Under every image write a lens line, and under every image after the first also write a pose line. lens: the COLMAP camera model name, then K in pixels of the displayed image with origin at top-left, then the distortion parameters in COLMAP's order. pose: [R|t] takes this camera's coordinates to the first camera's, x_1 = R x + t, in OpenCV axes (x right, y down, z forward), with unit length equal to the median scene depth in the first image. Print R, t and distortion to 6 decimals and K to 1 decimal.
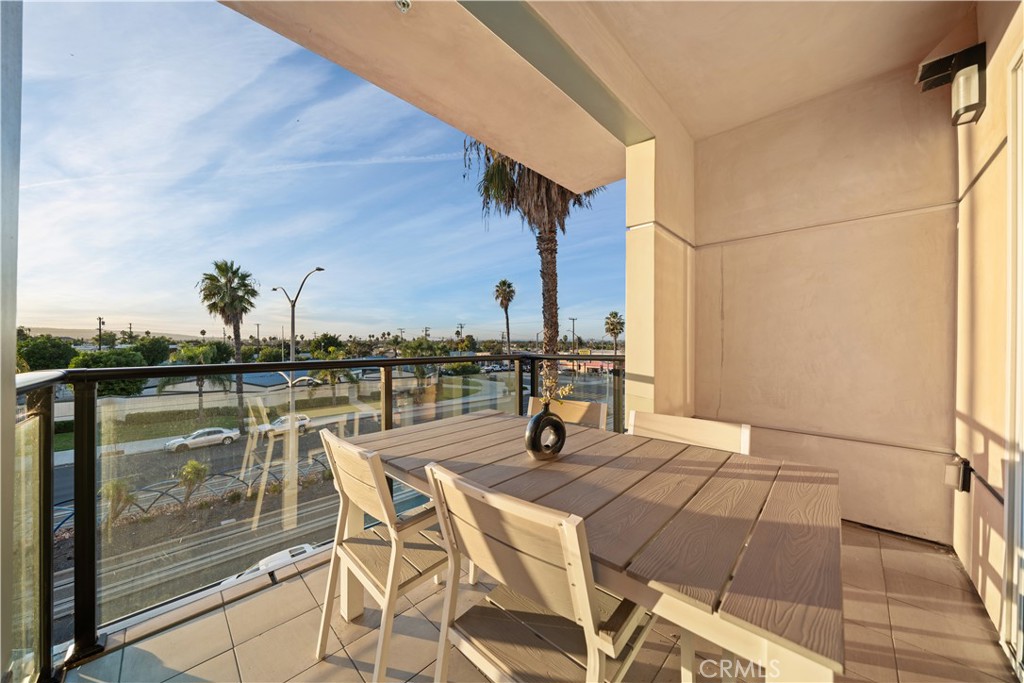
lens RADIAL K [[355.4, 0, 508.1], [0, 355.4, 342.3], [0, 0, 1]] dist [0.002474, 0.000004]
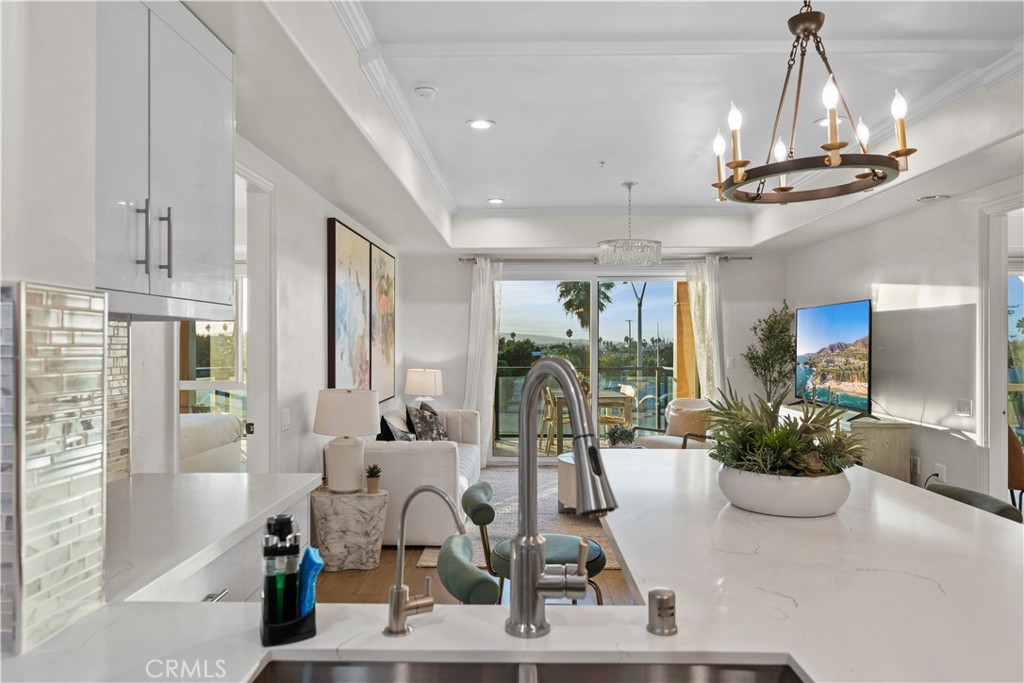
lens RADIAL K [[667.9, 0, 514.4], [0, 667.9, 342.5], [0, 0, 1]] dist [-0.006256, -0.000687]
pose [[0.704397, -0.009253, -0.709746, 0.147953], [0.005325, 0.999956, -0.007752, -0.004747], [0.709786, 0.001681, 0.704415, -0.143672]]
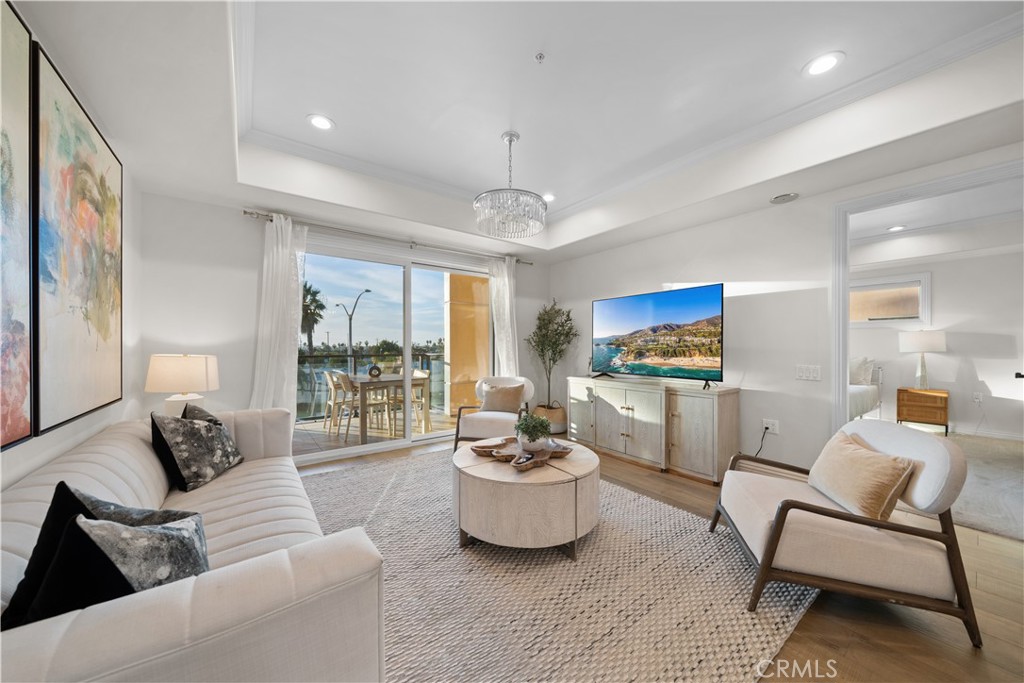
lens RADIAL K [[355.4, 0, 511.3], [0, 355.4, 349.7], [0, 0, 1]] dist [0.002474, 0.000004]
pose [[0.990471, -0.004437, -0.137646, 0.073336], [0.005362, 0.999965, 0.006345, -0.000109], [0.137613, -0.007023, 0.990461, -0.092042]]
